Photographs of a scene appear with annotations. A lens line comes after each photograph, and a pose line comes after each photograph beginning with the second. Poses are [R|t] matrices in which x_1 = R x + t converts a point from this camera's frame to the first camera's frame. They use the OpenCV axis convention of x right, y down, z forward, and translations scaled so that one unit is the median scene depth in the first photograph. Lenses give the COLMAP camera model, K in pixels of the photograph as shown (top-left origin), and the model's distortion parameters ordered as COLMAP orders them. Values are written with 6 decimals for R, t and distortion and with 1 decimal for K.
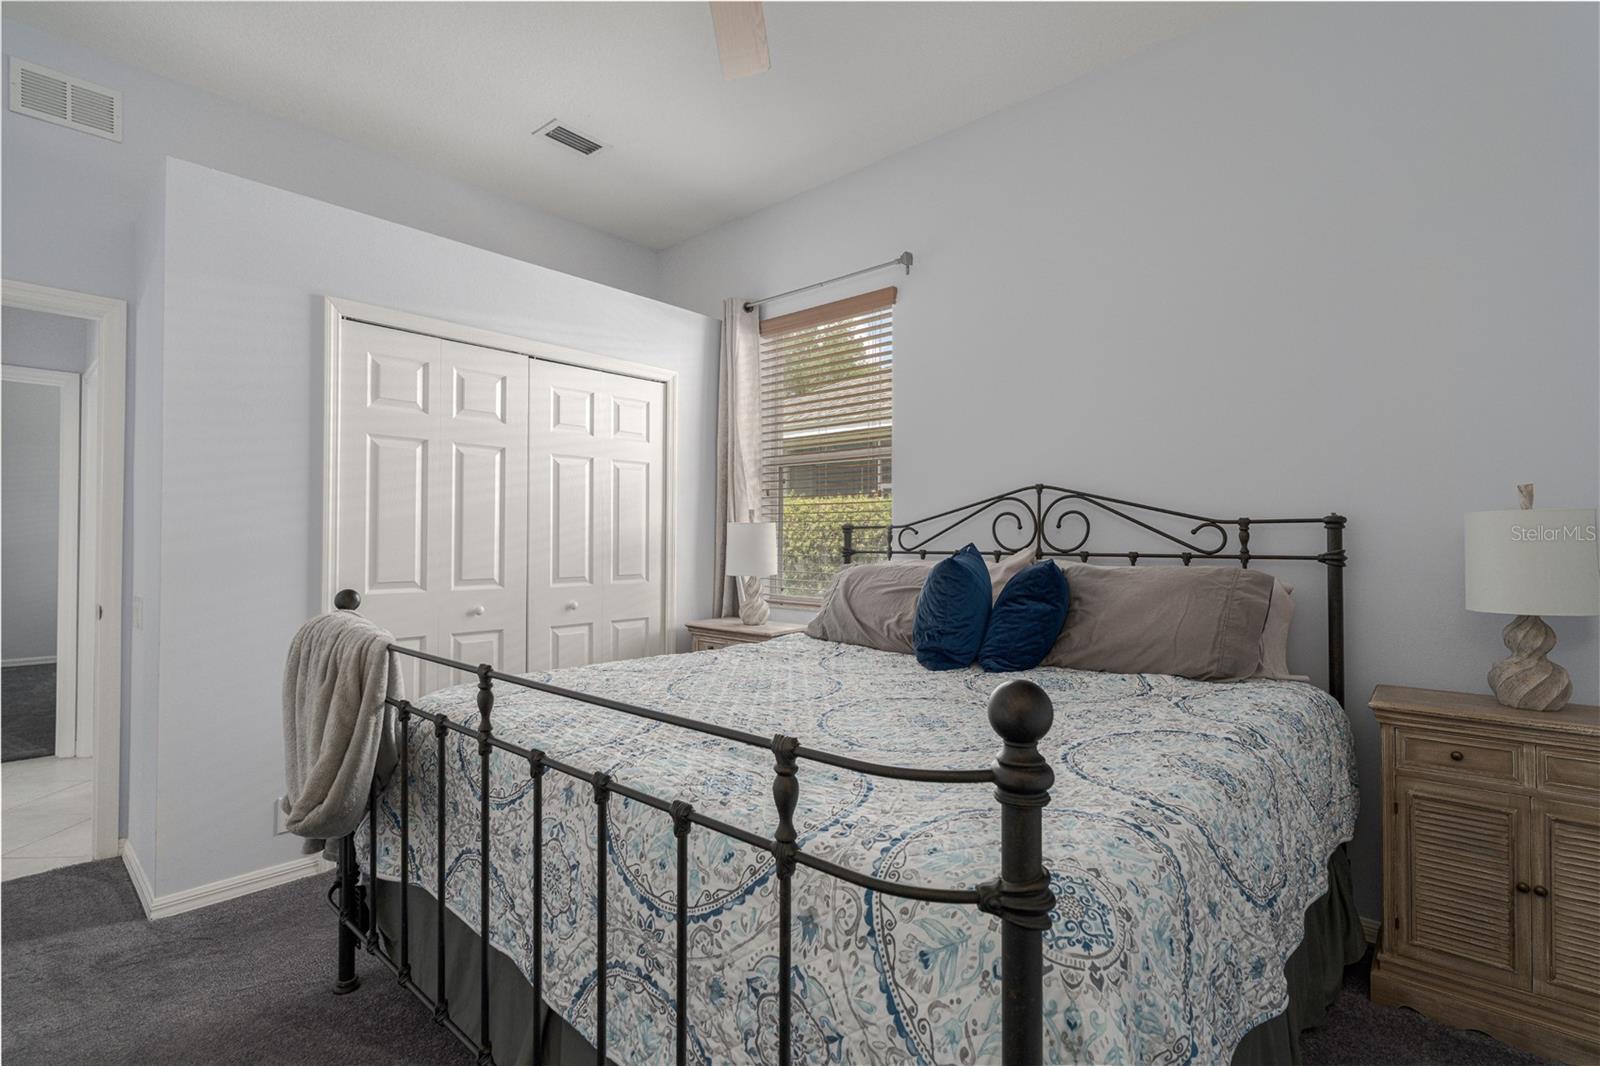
lens RADIAL K [[743.0, 0, 787.7], [0, 743.0, 539.8], [0, 0, 1]] dist [0.003445, -0.000177]
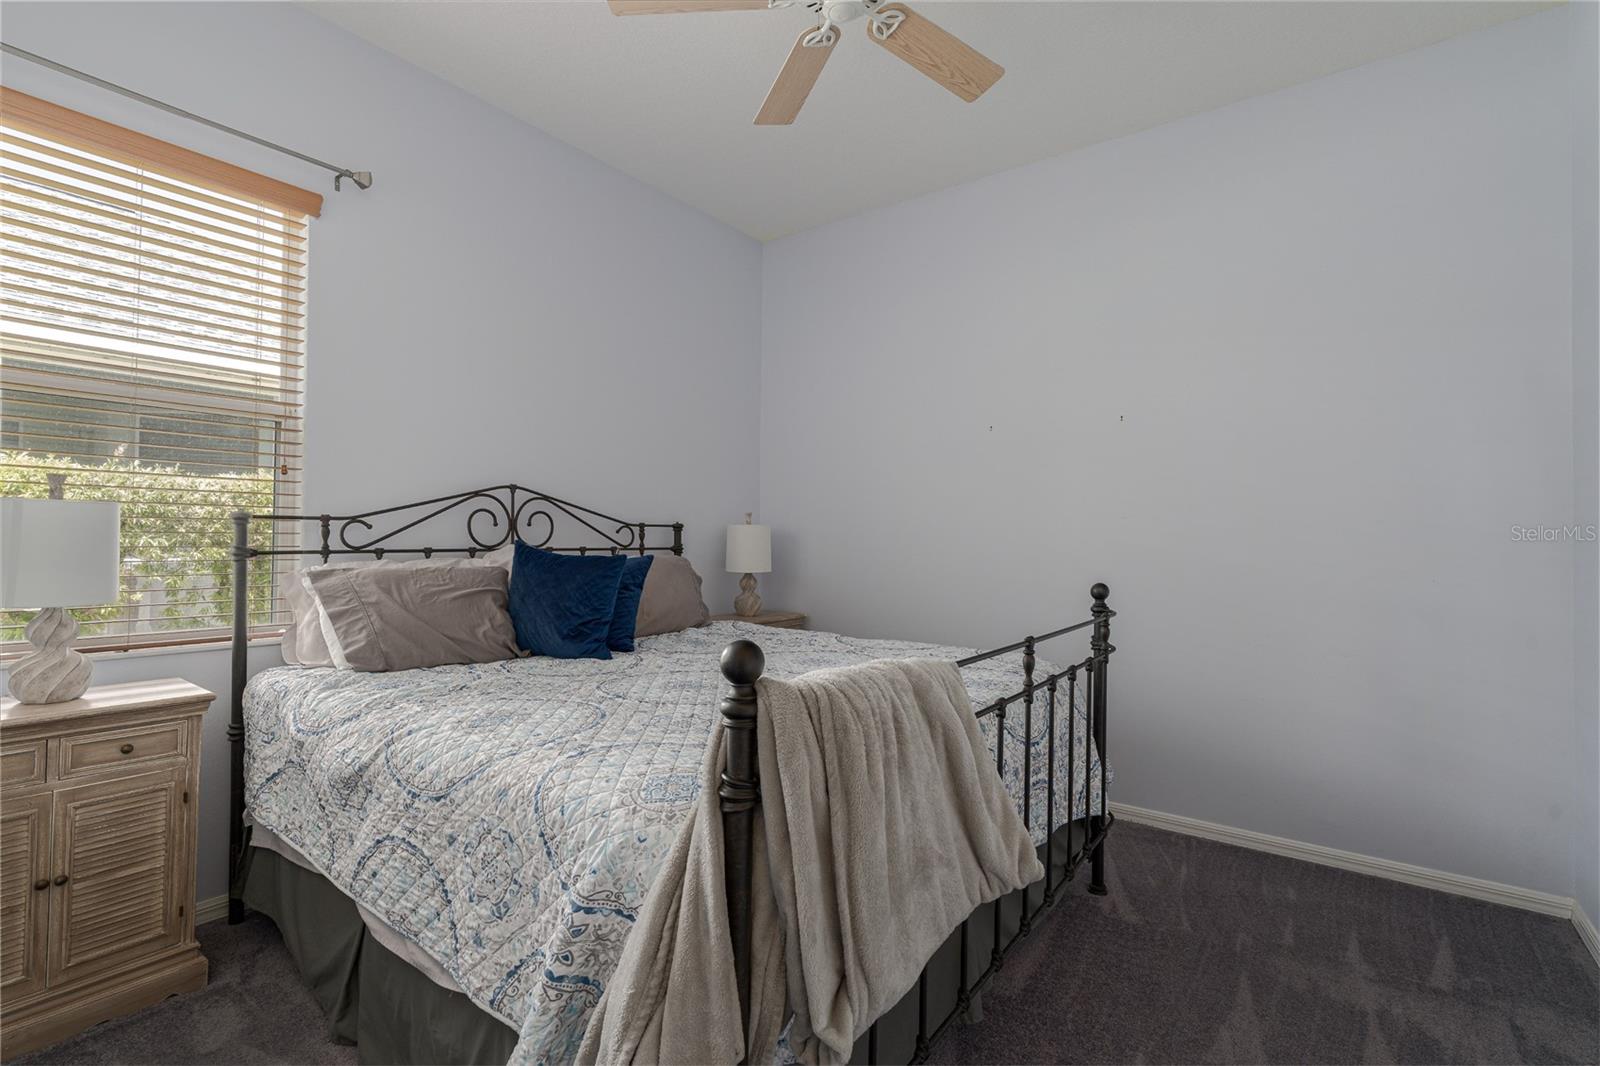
lens RADIAL K [[743.0, 0, 795.7], [0, 743.0, 530.5], [0, 0, 1]] dist [0.003445, -0.000177]
pose [[-0.099385, 0.010656, 0.994992, -0.743439], [-0.004857, 0.999926, -0.011194, 0.001559], [-0.995037, -0.005945, -0.099326, 0.695249]]
